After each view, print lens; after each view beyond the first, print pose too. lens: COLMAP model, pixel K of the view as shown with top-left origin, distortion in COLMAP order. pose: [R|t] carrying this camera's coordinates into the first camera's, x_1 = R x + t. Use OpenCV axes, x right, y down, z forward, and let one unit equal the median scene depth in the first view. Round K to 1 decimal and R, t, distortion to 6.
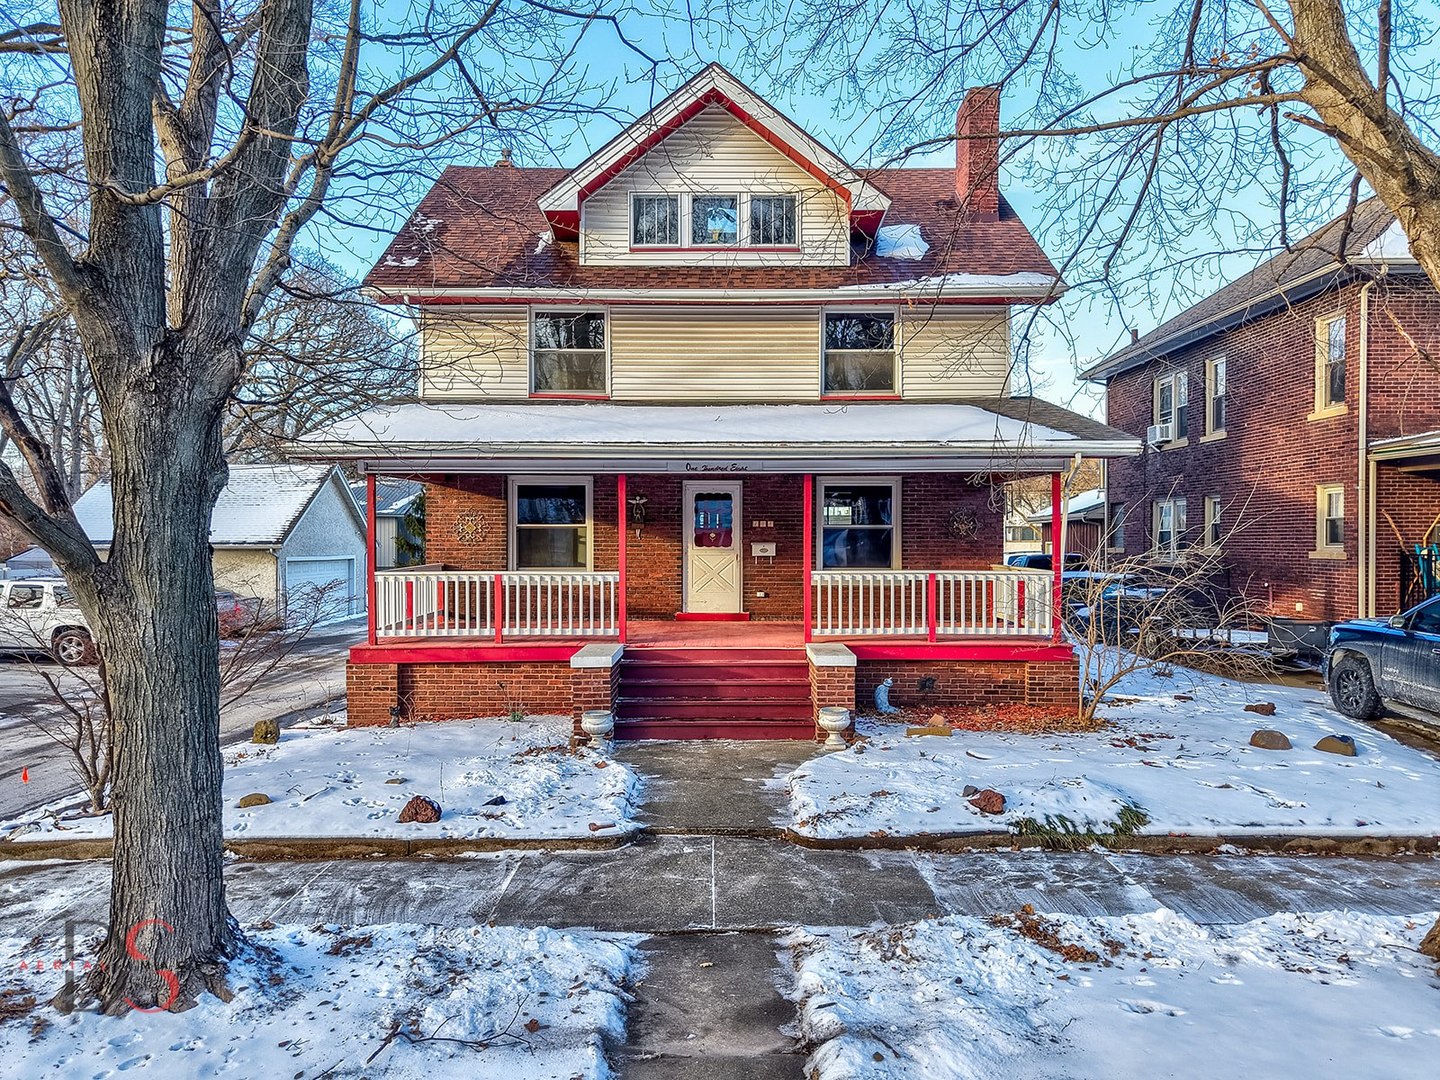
lens RADIAL K [[999.1, 0, 720.0], [0, 999.1, 540.0], [0, 0, 1]] dist [0.028734, -0.004263]
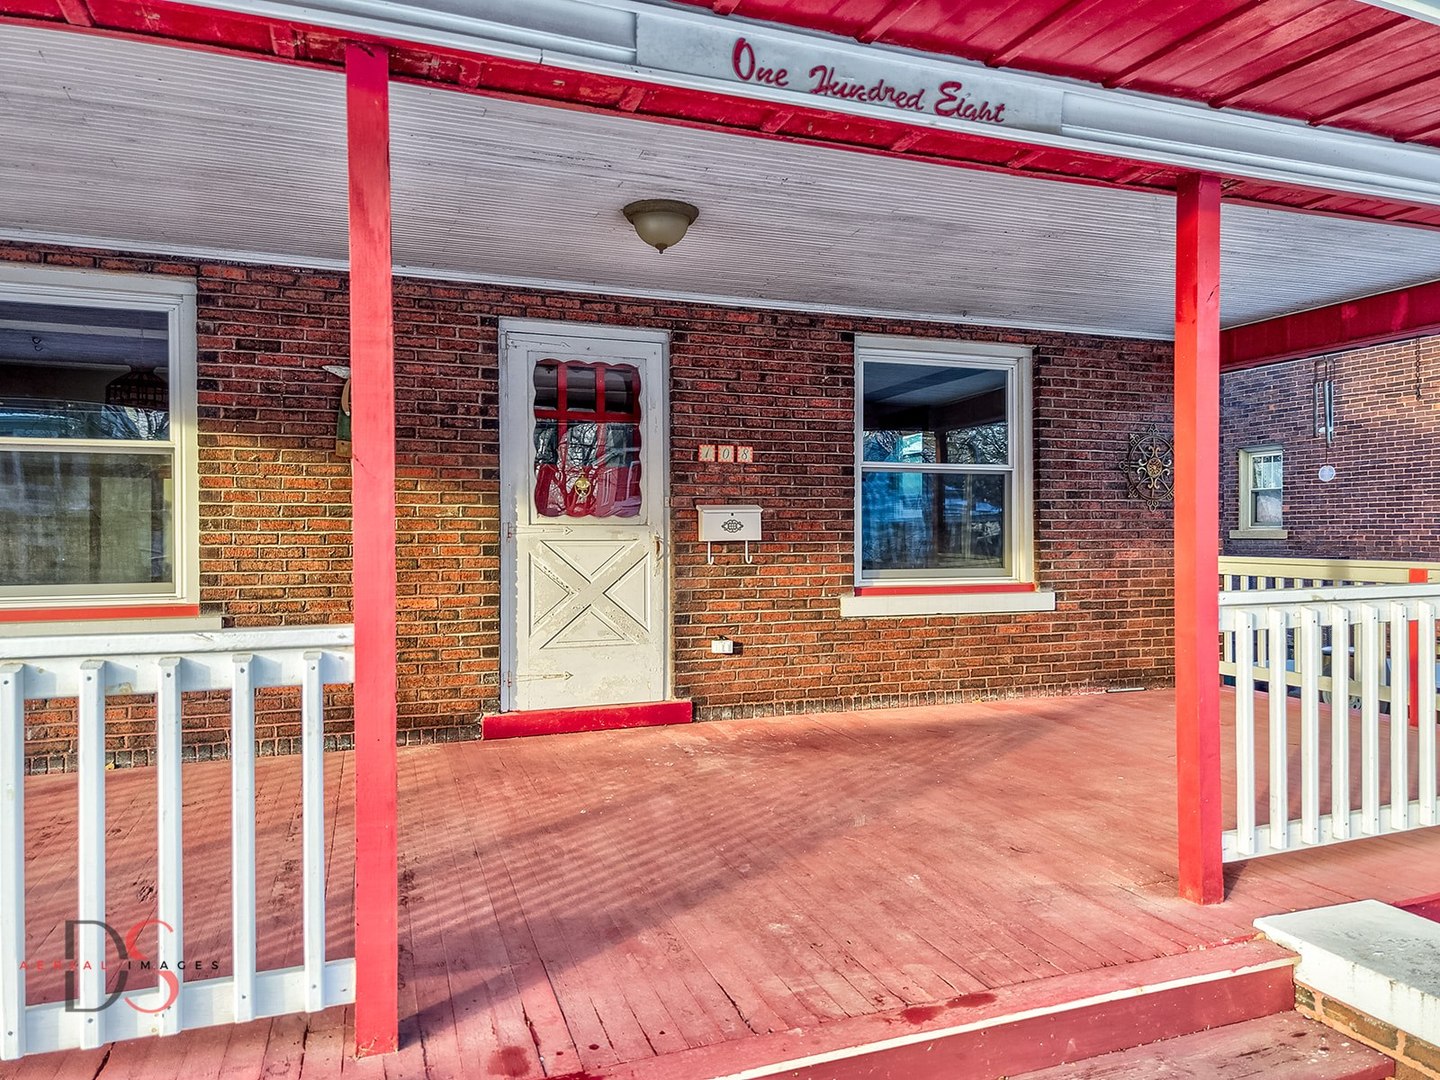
lens RADIAL K [[973.9, 0, 727.7], [0, 973.9, 555.7], [0, 0, 1]] dist [0.046340, -0.000822]
pose [[0.936372, -0.013227, 0.350759, -0.081256], [0.006581, 0.999776, 0.020134, 0.013998], [-0.350947, -0.016544, 0.936249, 0.670269]]
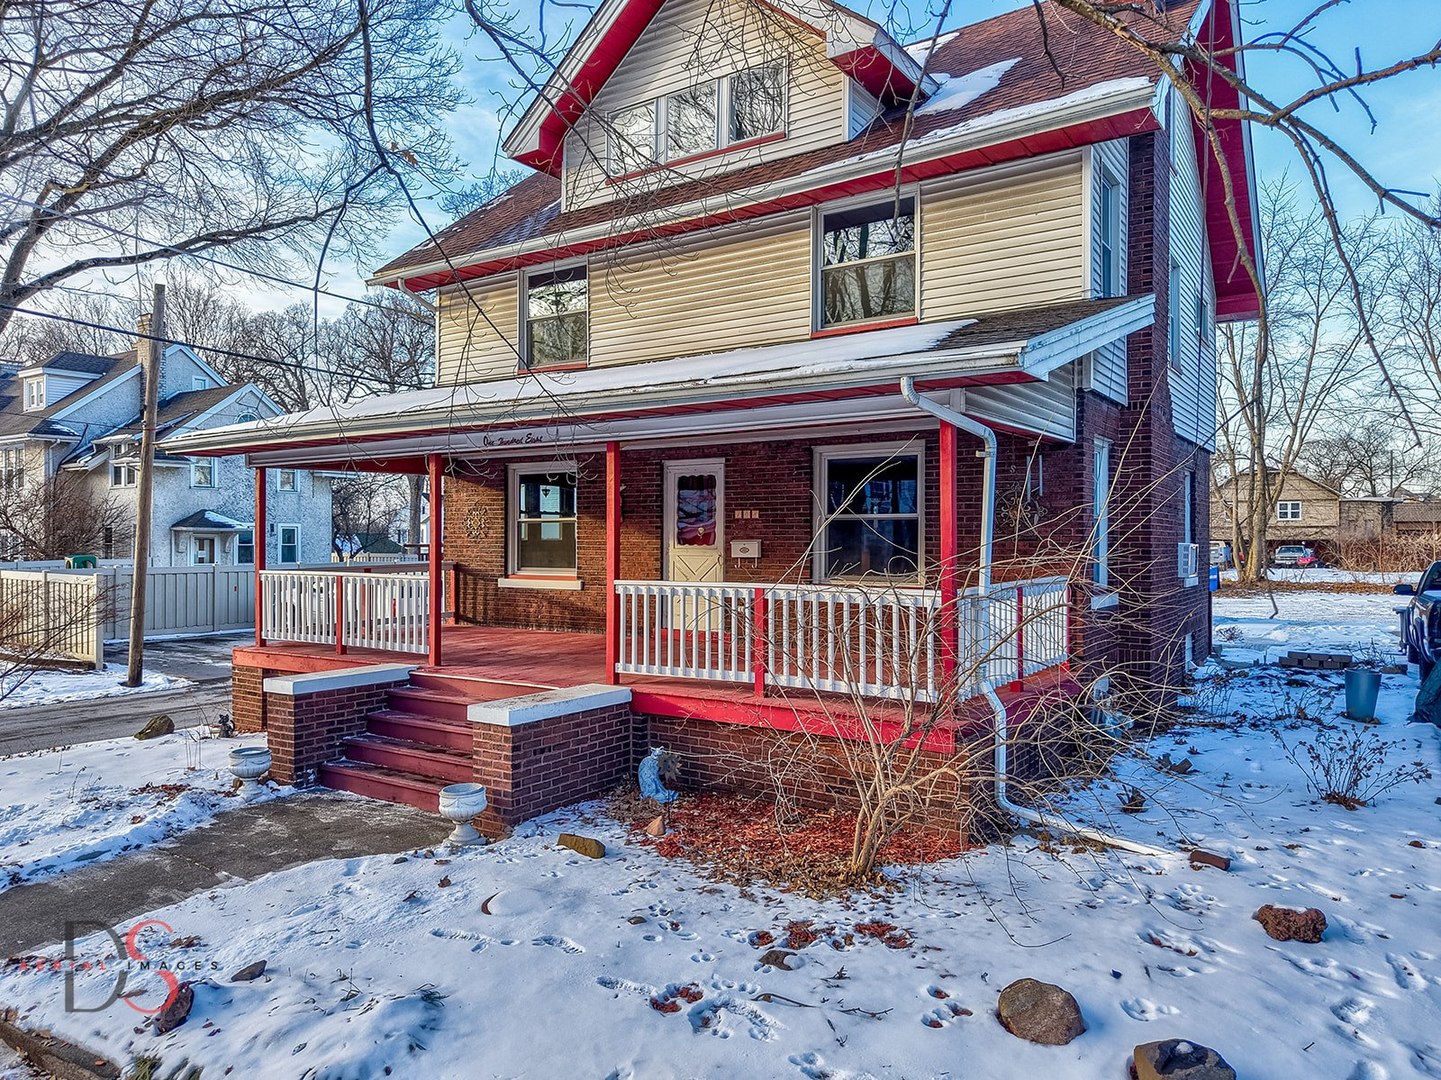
lens RADIAL K [[999.8, 0, 720.5], [0, 999.8, 540.0], [0, 0, 1]] dist [0.028734, -0.004263]
pose [[0.841975, -0.006552, -0.539477, 0.427570], [0.002178, 0.999959, -0.008745, 0.009410], [0.539512, 0.006188, 0.841955, 0.367883]]
